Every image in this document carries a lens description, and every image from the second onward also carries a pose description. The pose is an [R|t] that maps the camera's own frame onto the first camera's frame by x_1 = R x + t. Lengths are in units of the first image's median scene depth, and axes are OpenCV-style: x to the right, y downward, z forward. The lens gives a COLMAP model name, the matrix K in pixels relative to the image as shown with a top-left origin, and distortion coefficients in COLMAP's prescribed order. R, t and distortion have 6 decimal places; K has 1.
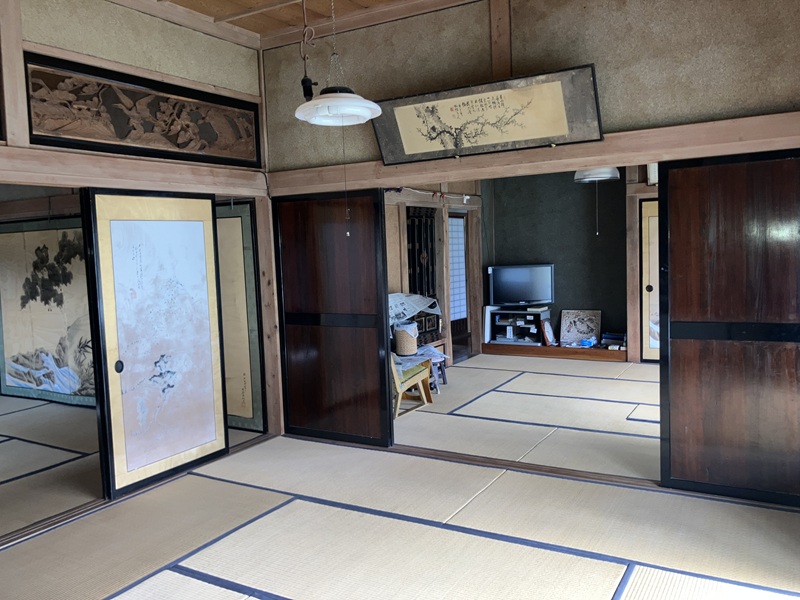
lens RADIAL K [[660.4, 0, 406.8], [0, 660.4, 302.1], [0, 0, 1]] dist [0.017834, -0.008194]
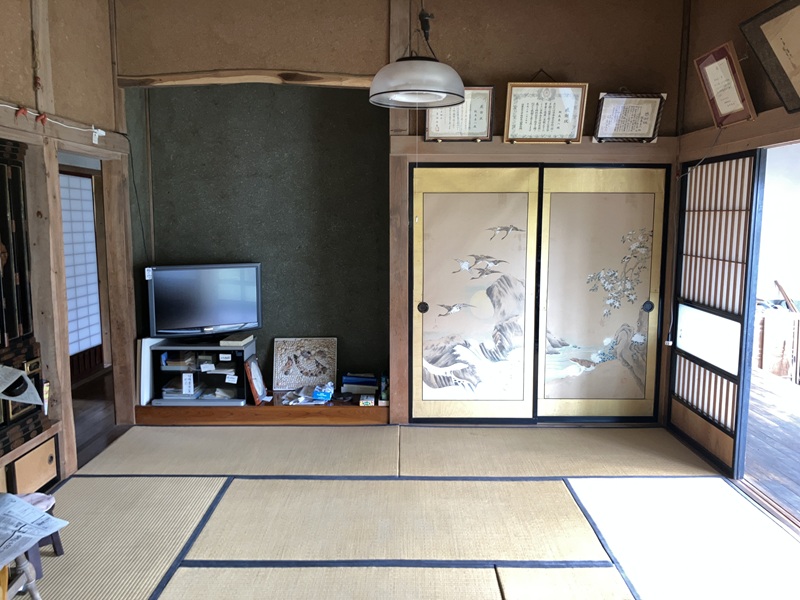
lens RADIAL K [[660.4, 0, 404.6], [0, 660.4, 303.7], [0, 0, 1]] dist [0.017834, -0.008194]
pose [[0.862321, -0.026433, 0.505672, 0.029954], [0.007084, 0.999169, 0.040149, -0.043209], [-0.506313, -0.031039, 0.861791, 0.410197]]
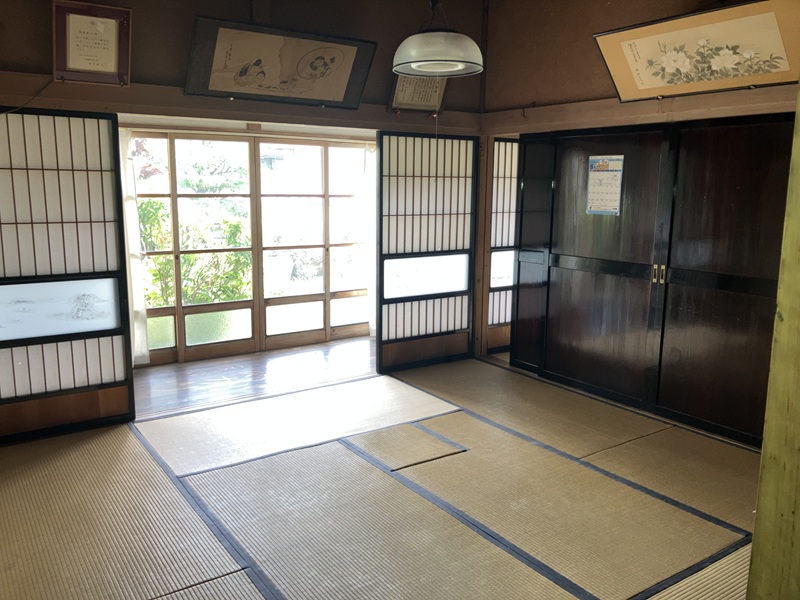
lens RADIAL K [[660.4, 0, 401.1], [0, 660.4, 300.5], [0, 0, 1]] dist [0.017834, -0.008194]
pose [[-0.900639, -0.051550, 0.431500, 0.076480], [0.060481, 0.968407, 0.241930, -0.124143], [-0.430339, 0.243990, -0.869067, 1.304231]]
